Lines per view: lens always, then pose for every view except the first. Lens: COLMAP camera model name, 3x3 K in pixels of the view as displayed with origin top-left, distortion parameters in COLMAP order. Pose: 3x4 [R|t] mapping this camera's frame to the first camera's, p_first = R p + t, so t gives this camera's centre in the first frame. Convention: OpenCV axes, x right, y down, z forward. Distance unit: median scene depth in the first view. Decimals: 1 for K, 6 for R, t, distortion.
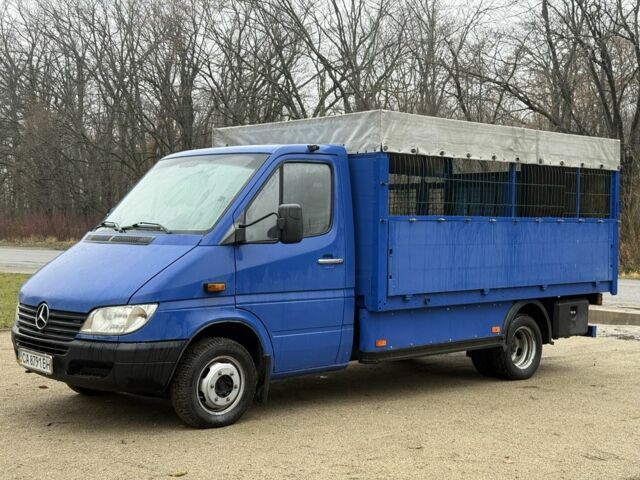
lens RADIAL K [[894.8, 0, 322.5], [0, 894.8, 241.9], [0, 0, 1]] dist [0.132808, 0.000000]
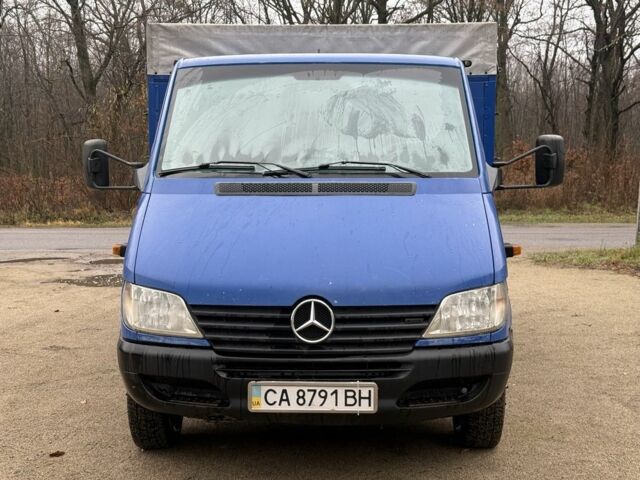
lens RADIAL K [[894.8, 0, 320.5], [0, 894.8, 244.7], [0, 0, 1]] dist [0.132808, 0.000000]
pose [[0.686857, -0.069957, 0.723417, -0.683856], [0.025722, 0.997073, 0.071998, -0.008917], [-0.726337, -0.030845, 0.686647, 0.563465]]
